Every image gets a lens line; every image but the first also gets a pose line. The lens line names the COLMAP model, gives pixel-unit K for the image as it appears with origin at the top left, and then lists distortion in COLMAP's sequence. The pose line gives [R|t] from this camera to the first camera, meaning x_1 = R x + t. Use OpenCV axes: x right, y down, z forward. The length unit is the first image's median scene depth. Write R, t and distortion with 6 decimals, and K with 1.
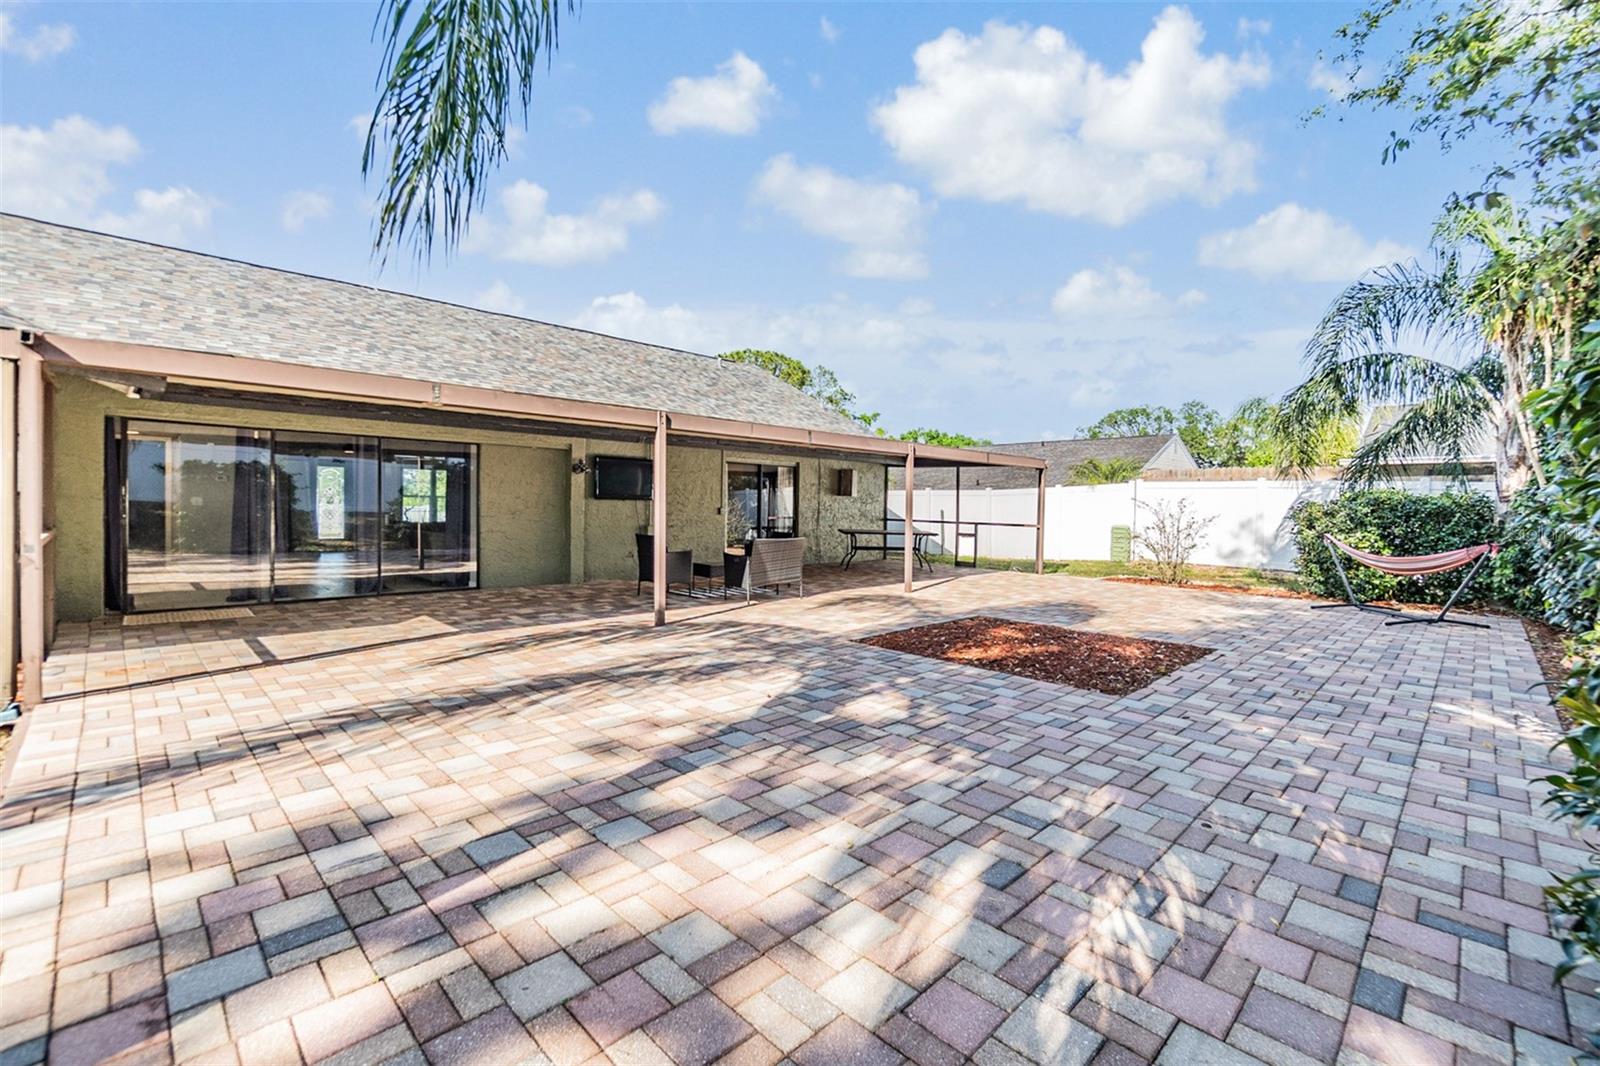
lens RADIAL K [[702.2, 0, 797.6], [0, 702.2, 522.4], [0, 0, 1]] dist [-0.004511, 0.001051]
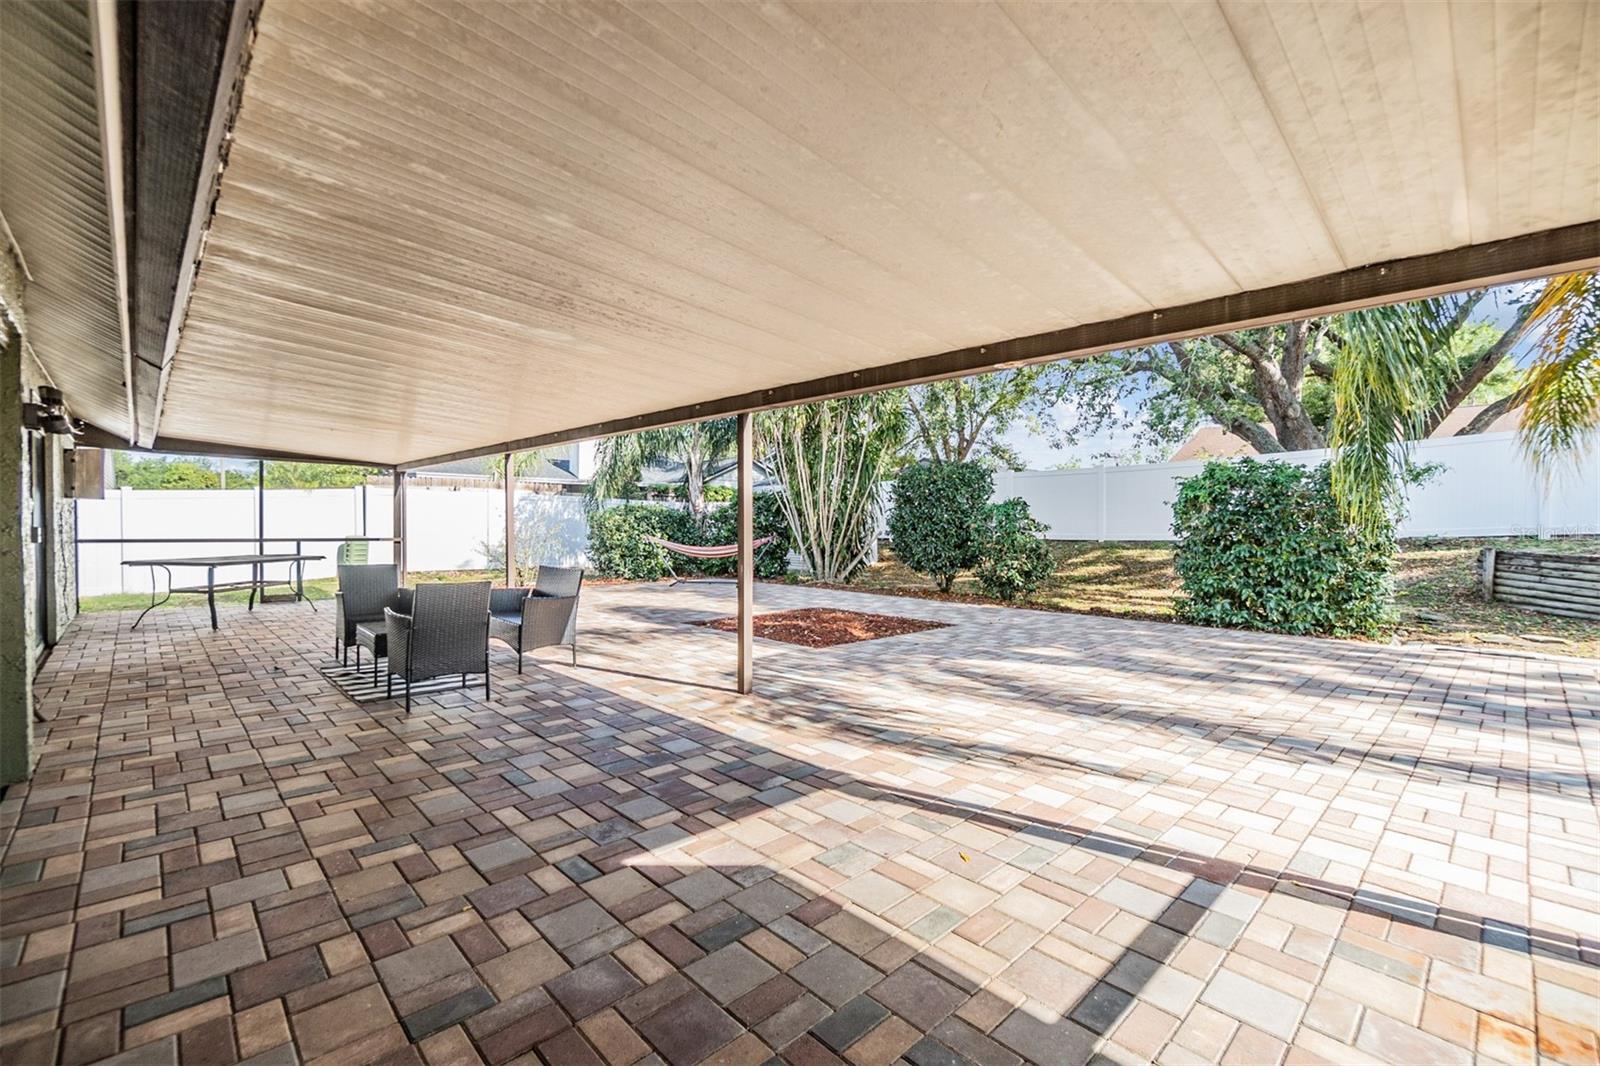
lens RADIAL K [[702.2, 0, 788.5], [0, 702.2, 529.3], [0, 0, 1]] dist [-0.004511, 0.001051]
pose [[0.024436, -0.027458, 0.999324, -0.656975], [0.020106, 0.999434, 0.026969, -0.027519], [-0.999499, 0.019433, 0.024974, 0.673396]]
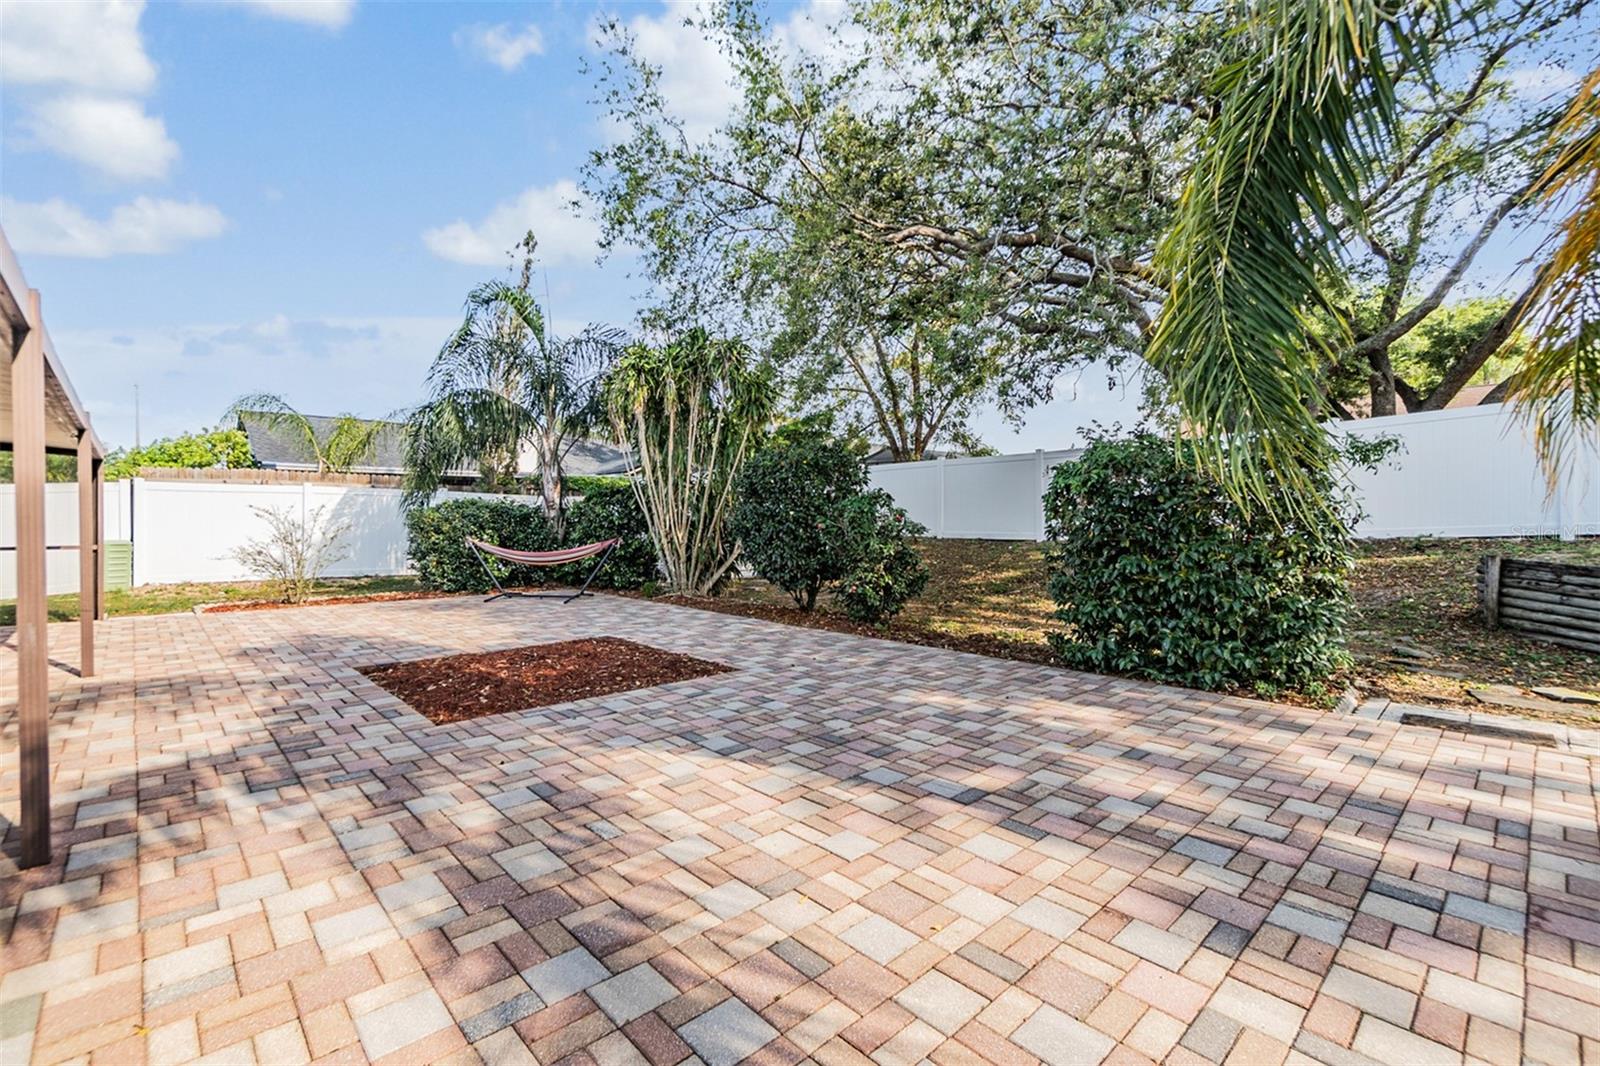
lens RADIAL K [[702.2, 0, 809.0], [0, 702.2, 529.5], [0, 0, 1]] dist [-0.004511, 0.001051]
pose [[0.023215, -0.036452, 0.999066, -0.383929], [0.024619, 0.999053, 0.035879, -0.024182], [-0.999427, 0.023763, 0.024090, 0.397575]]
